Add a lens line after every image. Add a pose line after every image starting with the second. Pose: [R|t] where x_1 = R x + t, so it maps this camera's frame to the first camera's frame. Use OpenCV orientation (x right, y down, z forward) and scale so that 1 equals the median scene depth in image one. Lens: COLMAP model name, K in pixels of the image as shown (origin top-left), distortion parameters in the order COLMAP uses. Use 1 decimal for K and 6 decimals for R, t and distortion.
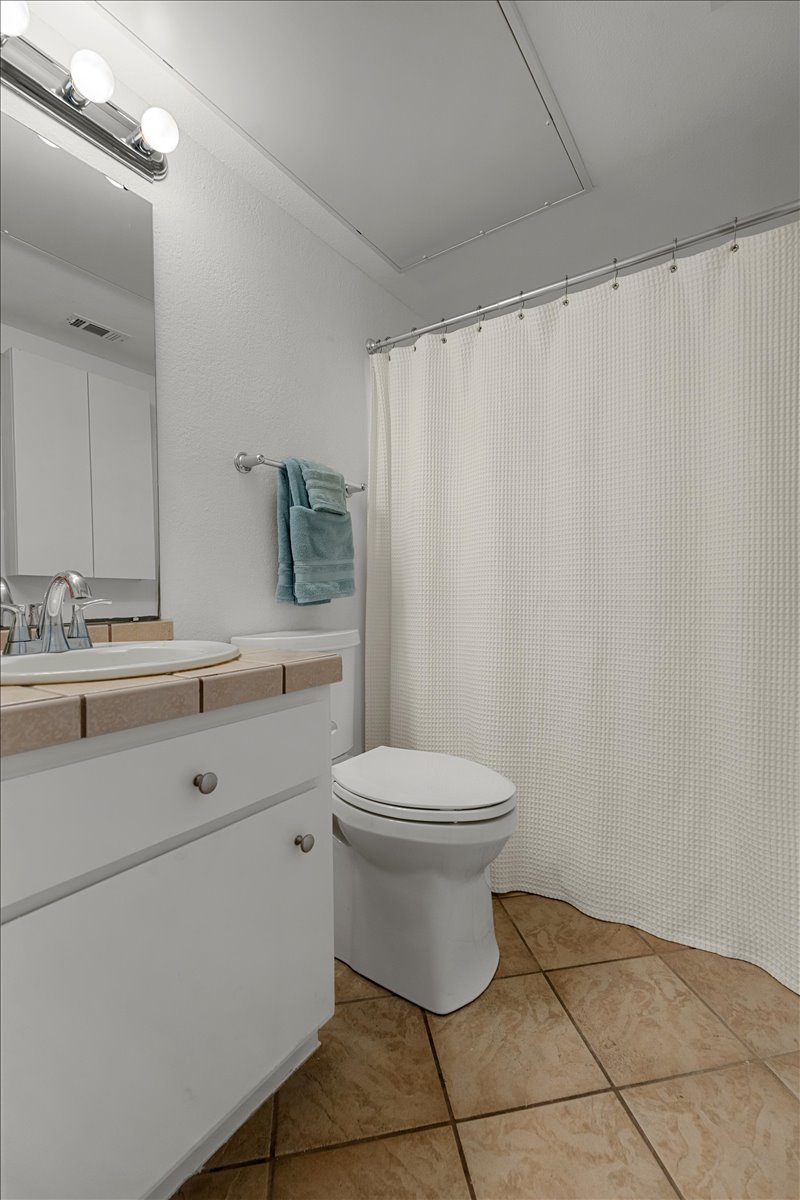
lens RADIAL K [[553.2, 0, 426.9], [0, 553.2, 618.8], [0, 0, 1]] dist [0.002599, 0.000439]
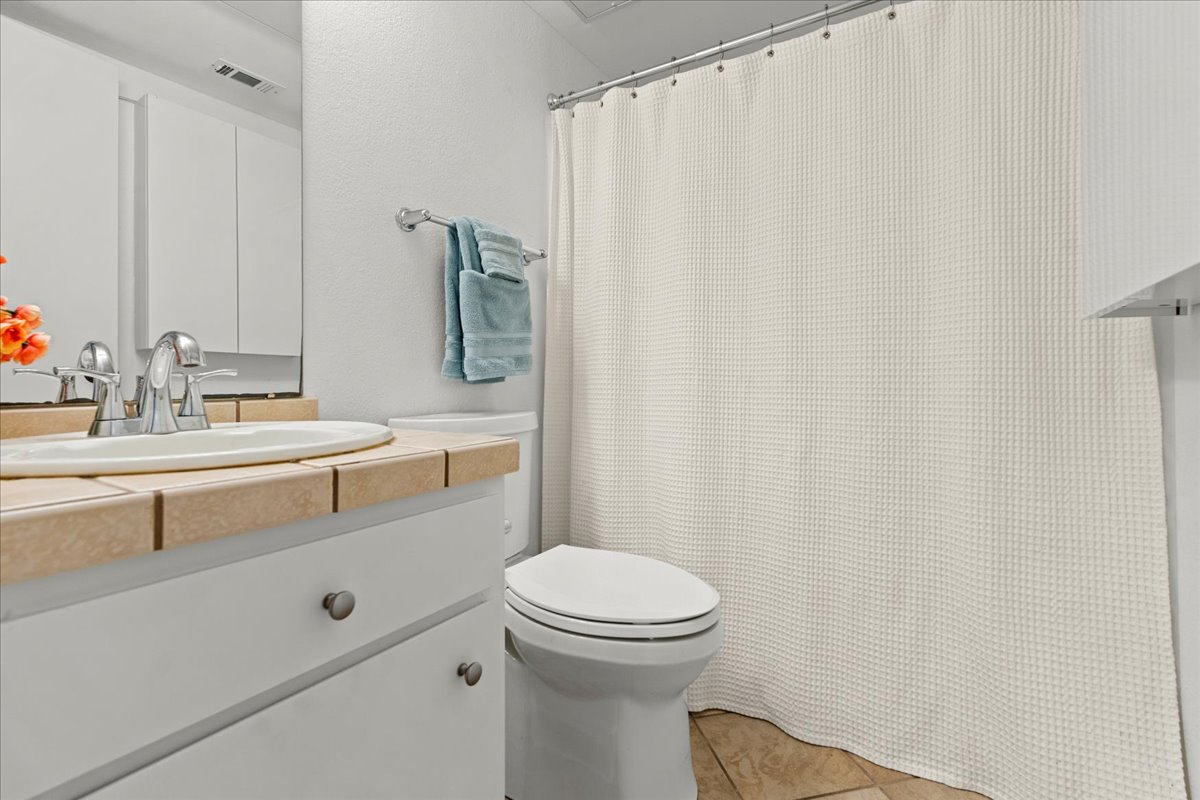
lens RADIAL K [[553.2, 0, 624.9], [0, 553.2, 398.0], [0, 0, 1]] dist [0.002599, 0.000439]
pose [[0.998948, 0.010232, 0.044691, -0.026219], [-0.009526, 0.999827, -0.015980, 0.012017], [-0.044847, 0.015538, 0.998873, 0.131970]]
